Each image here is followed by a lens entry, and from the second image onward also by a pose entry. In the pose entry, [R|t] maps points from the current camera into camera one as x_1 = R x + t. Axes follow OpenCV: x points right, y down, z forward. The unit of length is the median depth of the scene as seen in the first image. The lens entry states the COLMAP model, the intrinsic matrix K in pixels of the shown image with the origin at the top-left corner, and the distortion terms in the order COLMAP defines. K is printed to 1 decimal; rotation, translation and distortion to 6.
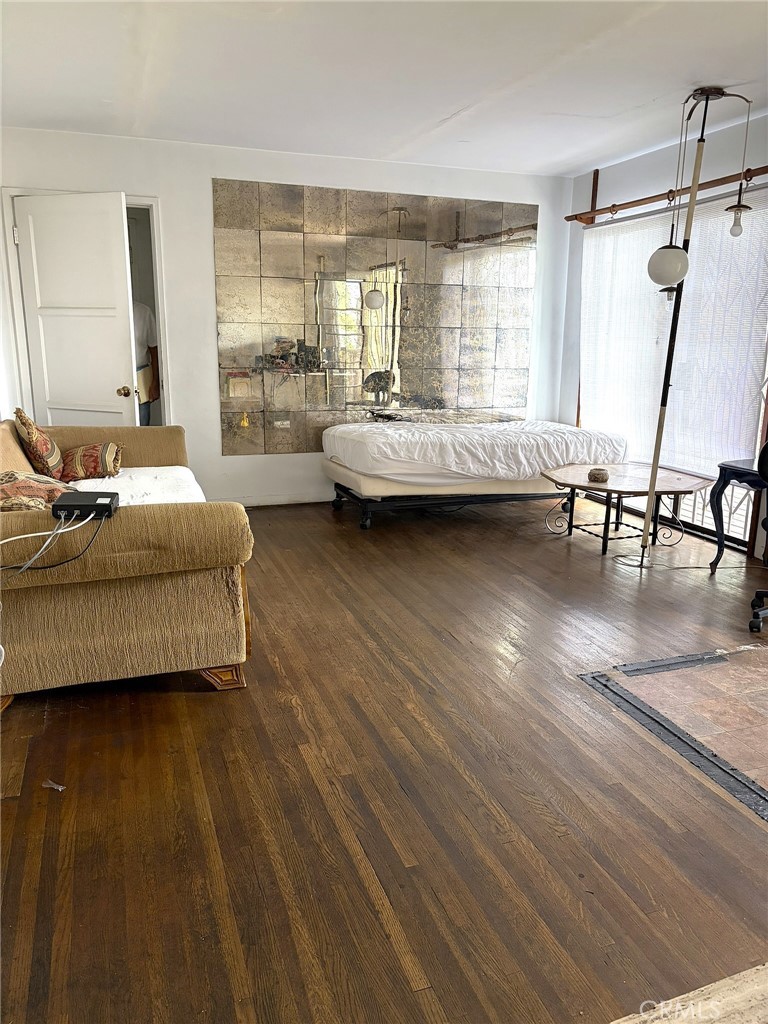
lens RADIAL K [[777.2, 0, 385.0], [0, 777.2, 513.2], [0, 0, 1]] dist [-0.005852, -0.009022]
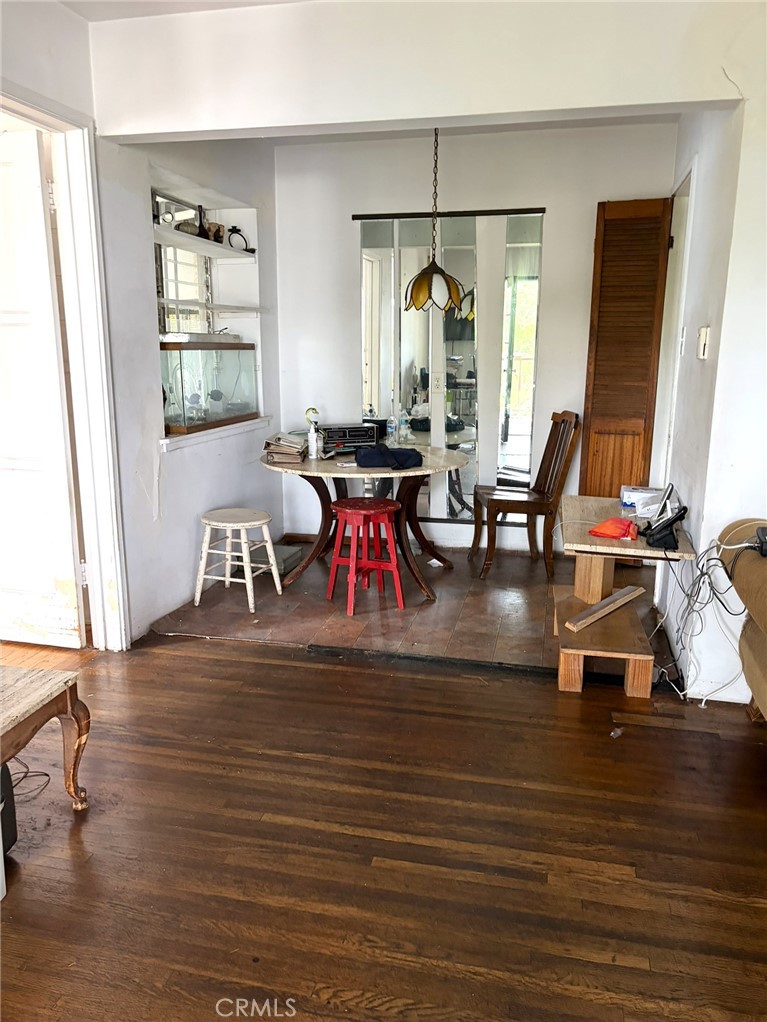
lens RADIAL K [[775.7, 0, 384.6], [0, 775.7, 512.8], [0, 0, 1]] dist [-0.005852, -0.009022]
pose [[-0.544076, 0.166910, -0.822267, 0.641033], [-0.199718, 0.926082, 0.320133, -0.251469], [0.814920, 0.338398, -0.470524, 1.071060]]
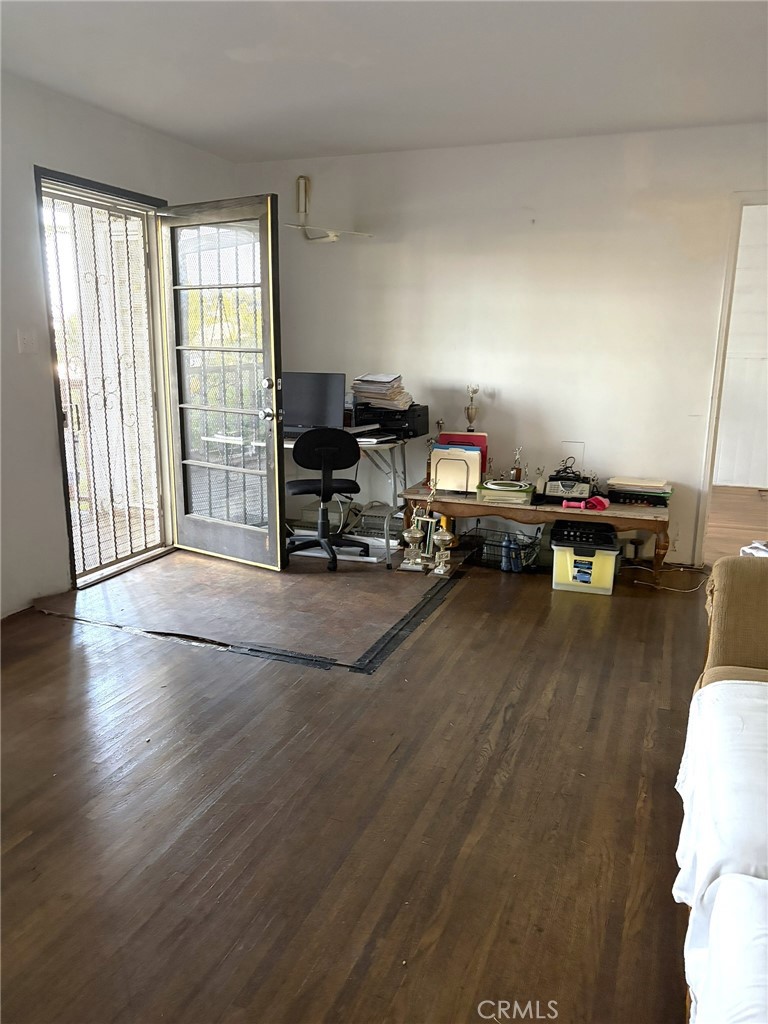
lens RADIAL K [[777.2, 0, 383.4], [0, 777.2, 512.7], [0, 0, 1]] dist [-0.005852, -0.009022]
pose [[-0.762993, -0.159148, 0.626509, -0.478706], [0.133682, 0.909415, 0.393818, -0.494331], [-0.632432, 0.384234, -0.672602, 1.992557]]
